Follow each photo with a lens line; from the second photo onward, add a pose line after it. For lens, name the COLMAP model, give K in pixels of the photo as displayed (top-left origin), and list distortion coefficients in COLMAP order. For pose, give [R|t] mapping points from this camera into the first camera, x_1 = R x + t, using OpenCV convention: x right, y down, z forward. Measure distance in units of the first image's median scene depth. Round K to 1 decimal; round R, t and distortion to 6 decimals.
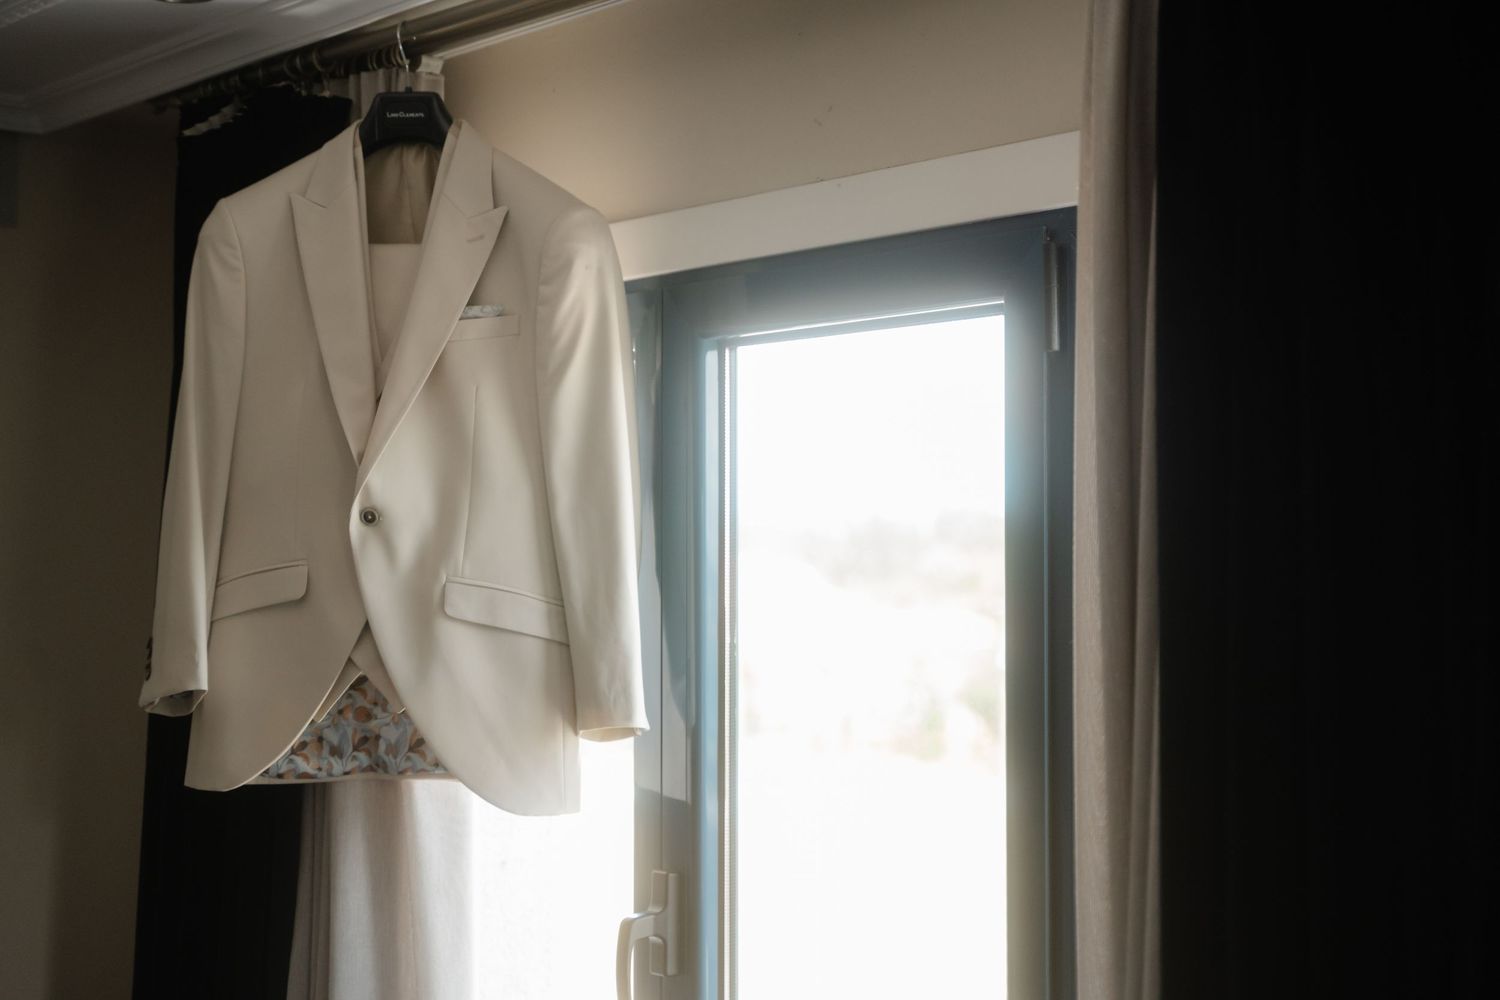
lens RADIAL K [[2580.7, 0, 750.0], [0, 2580.7, 500.0], [0, 0, 1]] dist [0.006149, 0.009473]
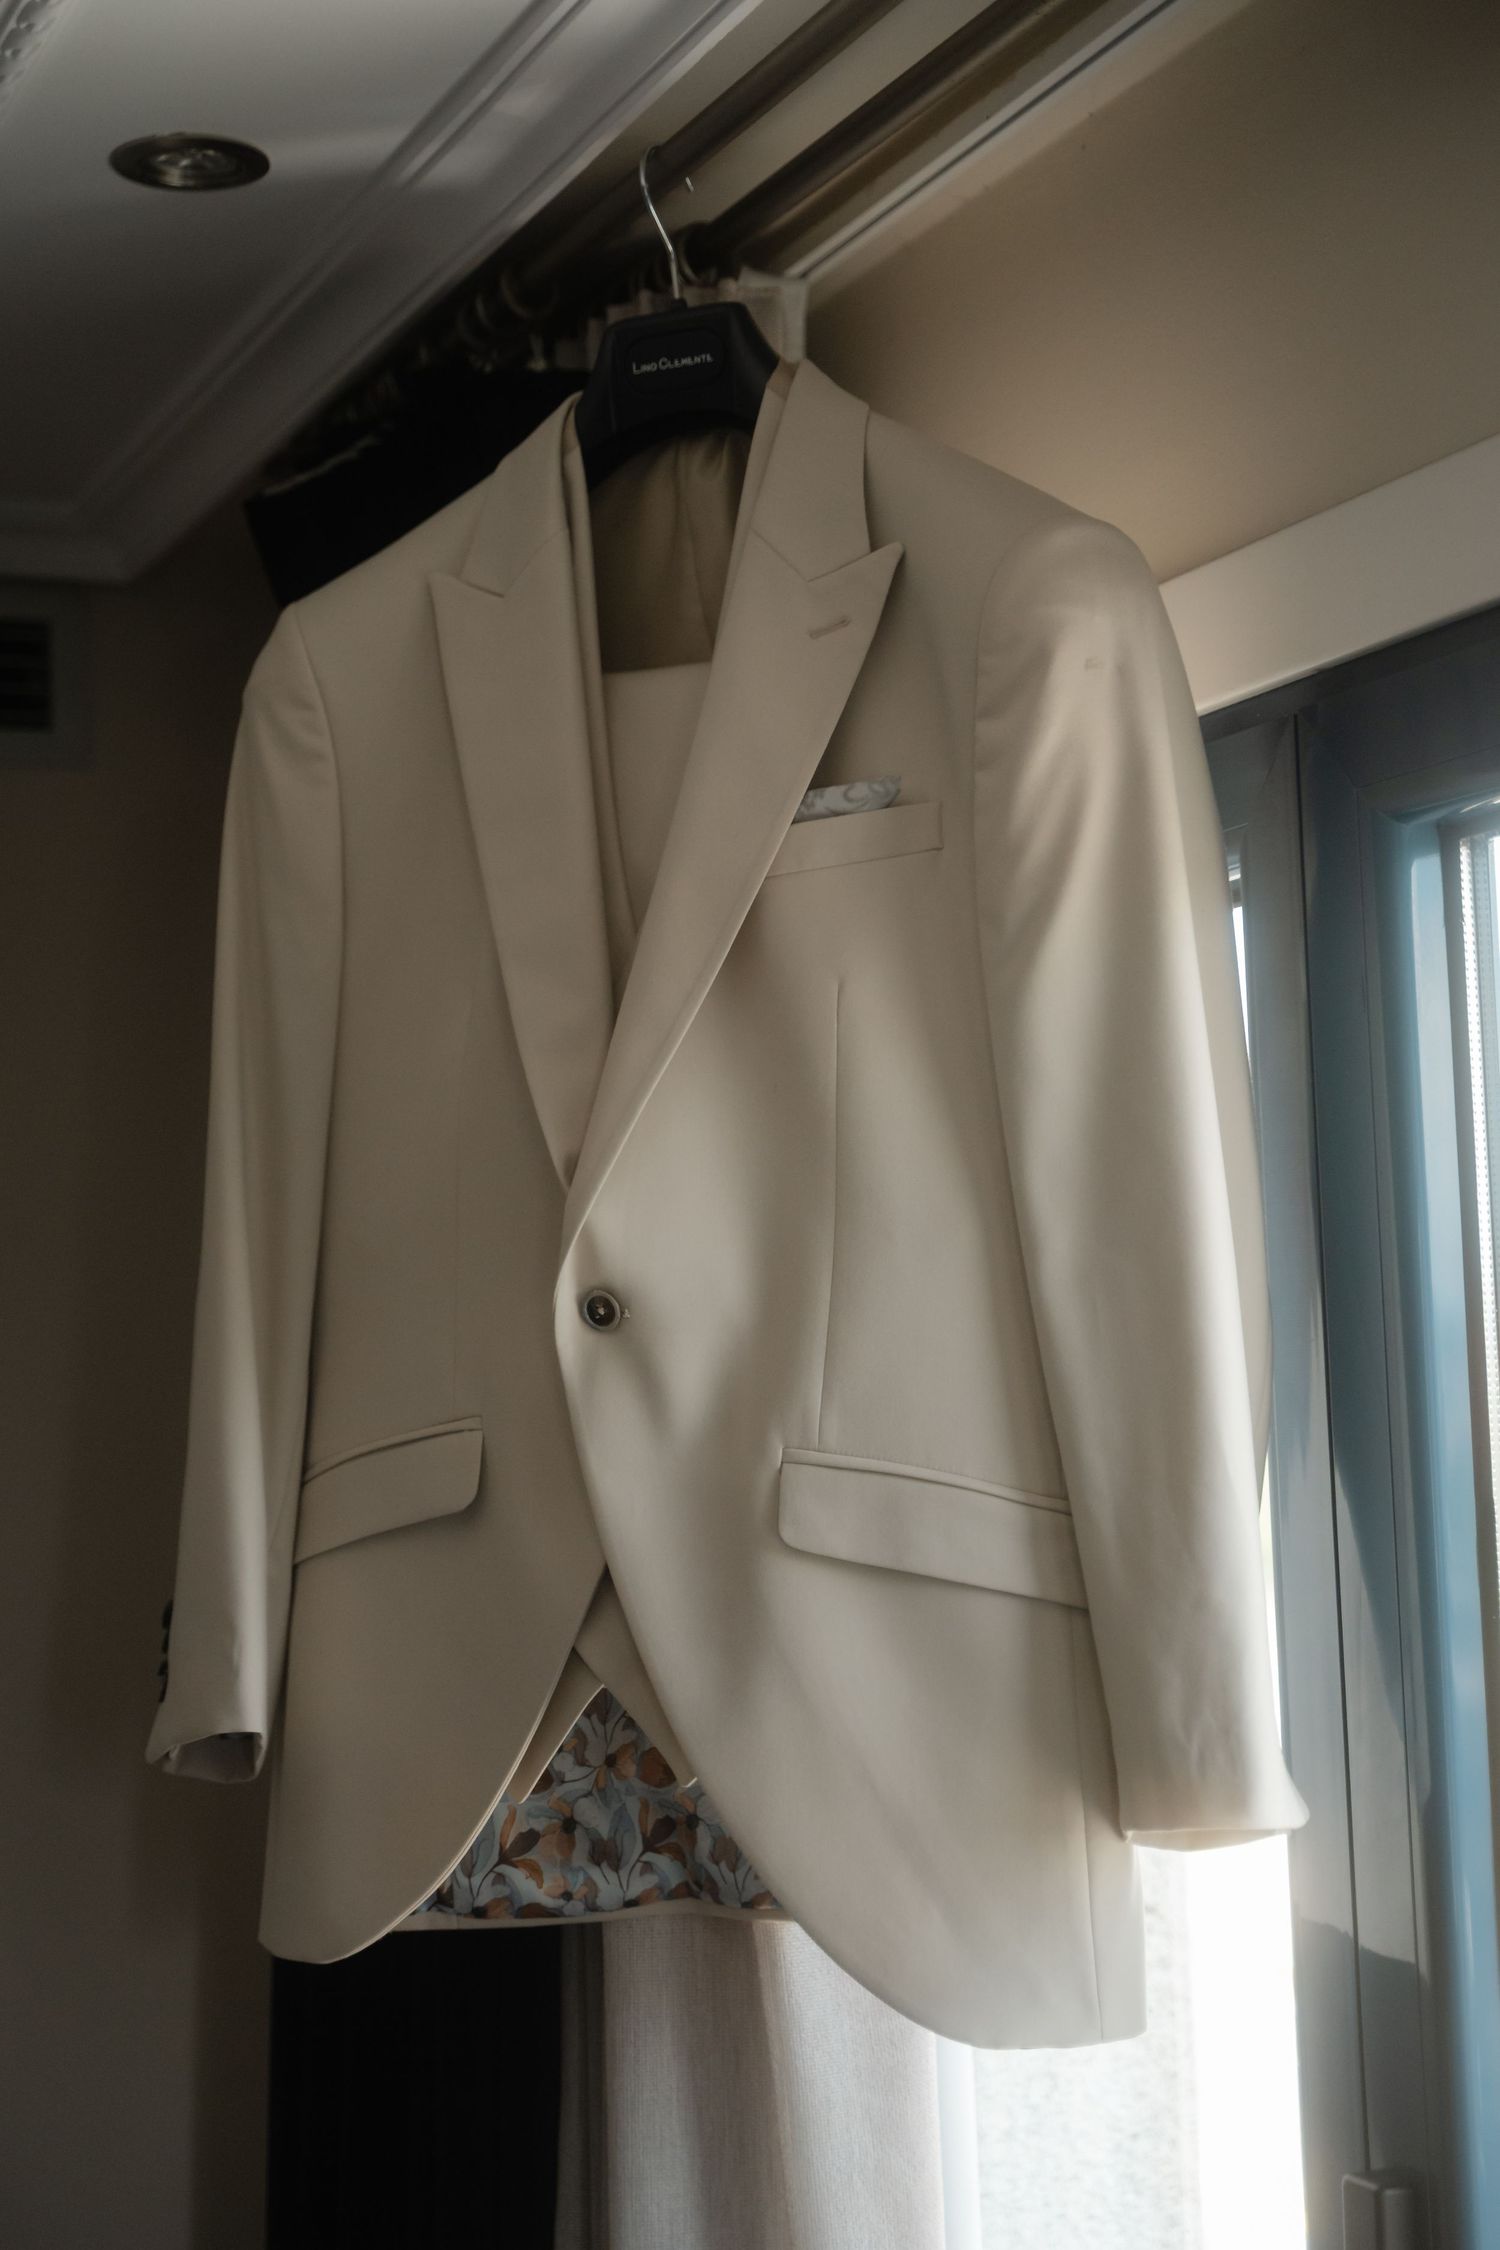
lens RADIAL K [[3477.3, 0, 747.6], [0, 3477.3, 1147.7], [0, 0, 1]] dist [0.013611, 0.187938]
pose [[0.964745, -0.053214, -0.257749, 0.020446], [0.044570, 0.998234, -0.039270, 0.003439], [0.259384, 0.026398, 0.965413, 0.458127]]
